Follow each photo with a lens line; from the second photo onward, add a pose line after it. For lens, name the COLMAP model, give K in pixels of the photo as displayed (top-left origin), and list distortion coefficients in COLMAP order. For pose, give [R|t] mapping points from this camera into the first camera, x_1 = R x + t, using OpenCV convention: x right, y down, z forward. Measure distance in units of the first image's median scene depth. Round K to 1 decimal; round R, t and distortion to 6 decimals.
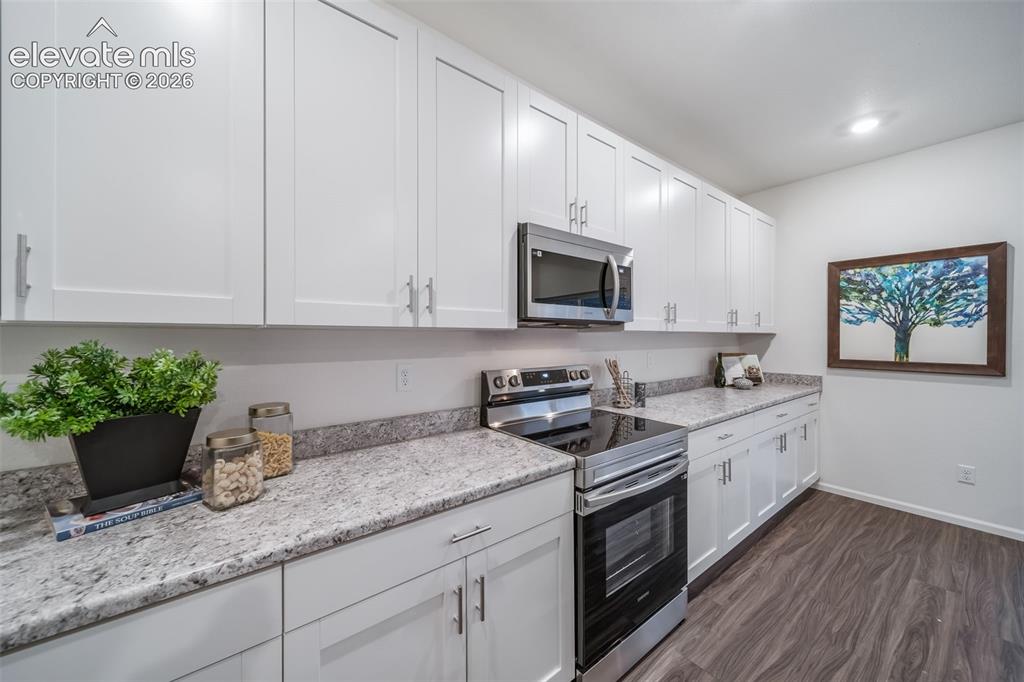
lens RADIAL K [[362.6, 0, 506.5], [0, 362.6, 337.1], [0, 0, 1]] dist [-0.000987, -0.000793]
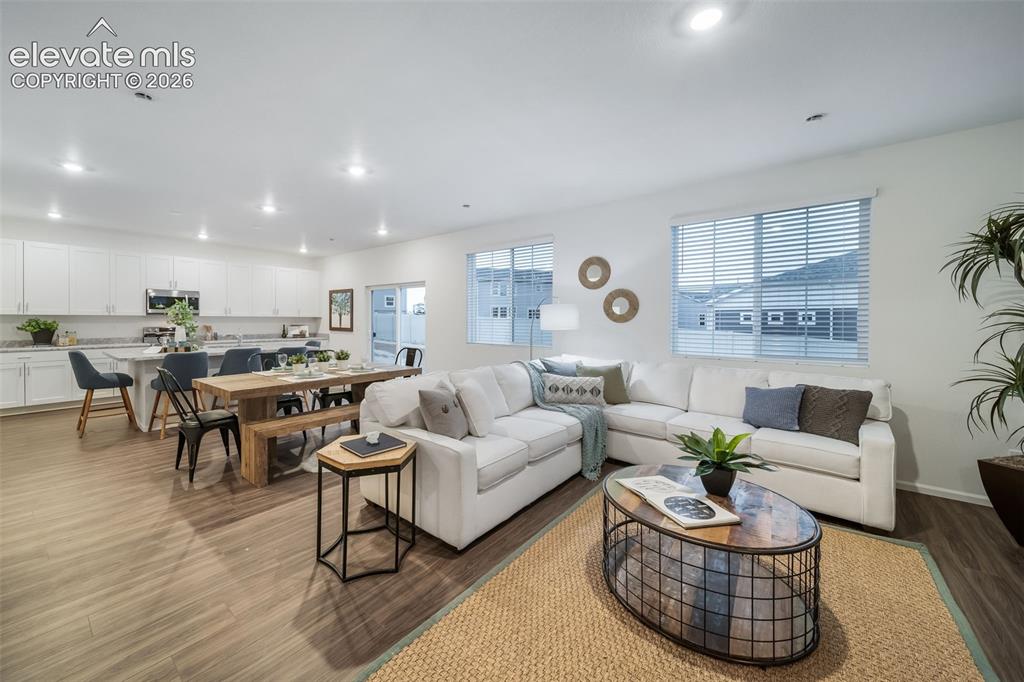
lens RADIAL K [[386.5, 0, 502.3], [0, 386.5, 321.4], [0, 0, 1]] dist [-0.019803, -0.000073]
pose [[0.980057, 0.003759, 0.198682, 2.446264], [-0.003722, 0.999993, -0.000560, 0.022349], [-0.198683, -0.000190, 0.980064, -3.112977]]
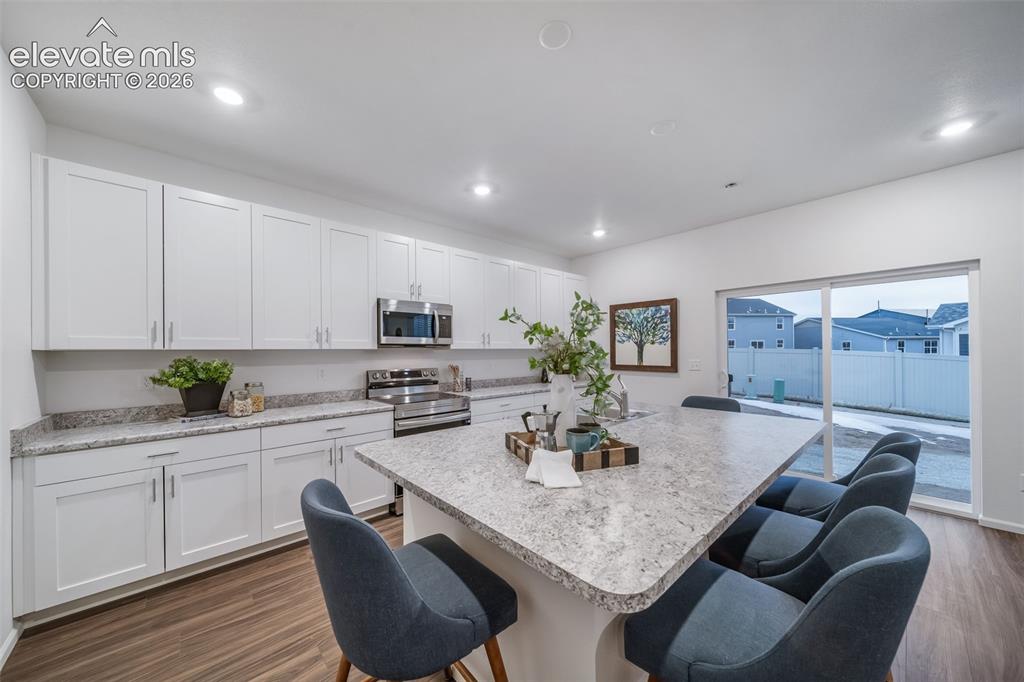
lens RADIAL K [[362.6, 0, 519.7], [0, 362.6, 348.7], [0, 0, 1]] dist [-0.000987, -0.000793]
pose [[0.996740, -0.007854, 0.080296, 0.550099], [0.008548, 0.999929, -0.008300, -0.000699], [-0.080225, 0.008959, 0.996736, -0.927584]]
